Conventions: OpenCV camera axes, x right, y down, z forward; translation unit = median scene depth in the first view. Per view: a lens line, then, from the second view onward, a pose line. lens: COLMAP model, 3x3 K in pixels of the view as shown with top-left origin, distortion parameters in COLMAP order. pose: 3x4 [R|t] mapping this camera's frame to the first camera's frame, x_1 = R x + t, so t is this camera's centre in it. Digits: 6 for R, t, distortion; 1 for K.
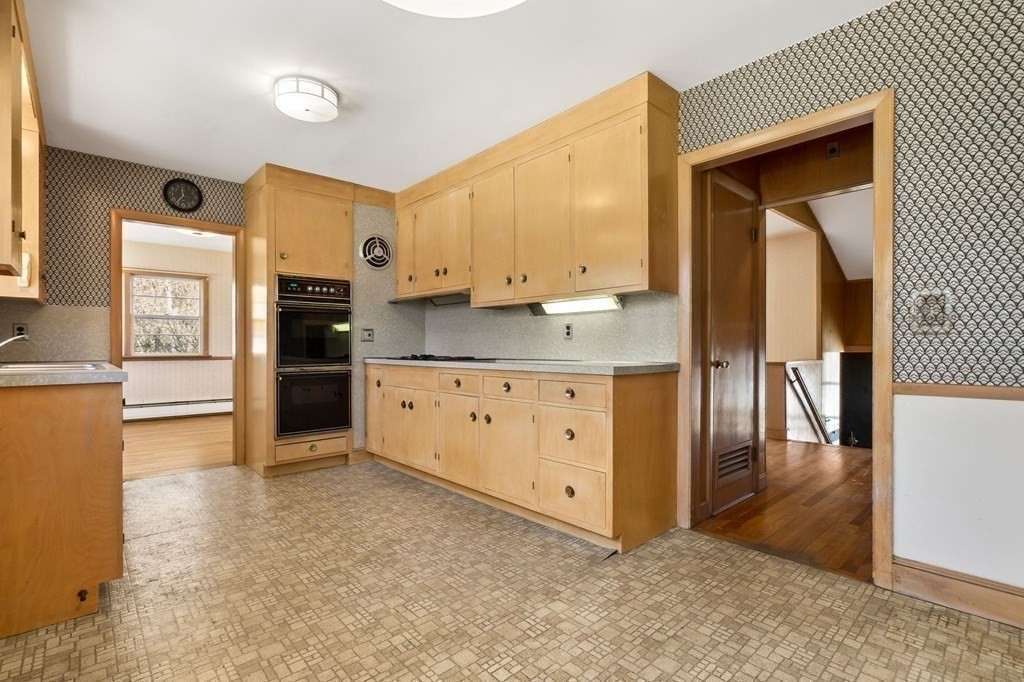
lens RADIAL K [[479.6, 0, 491.9], [0, 479.6, 349.6], [0, 0, 1]] dist [0.001262, 0.000310]
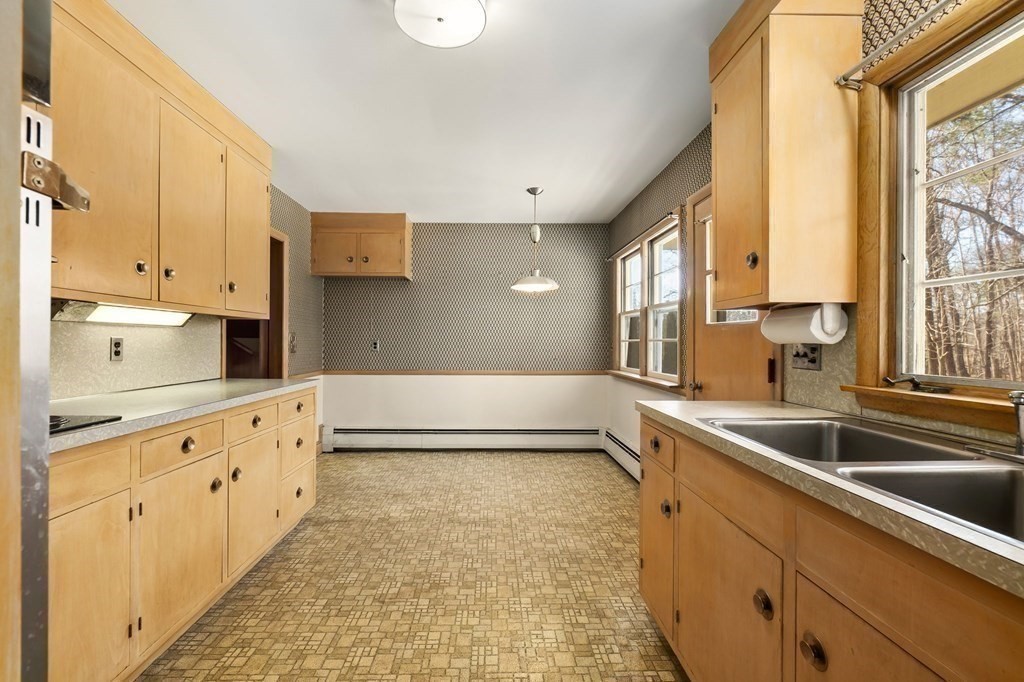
lens RADIAL K [[479.6, 0, 512.2], [0, 479.6, 341.4], [0, 0, 1]] dist [0.001262, 0.000310]
pose [[-0.794010, -0.002445, 0.607900, -1.004073], [-0.002312, 0.999997, 0.001002, -0.073662], [-0.607901, -0.000610, -0.794013, 1.702955]]
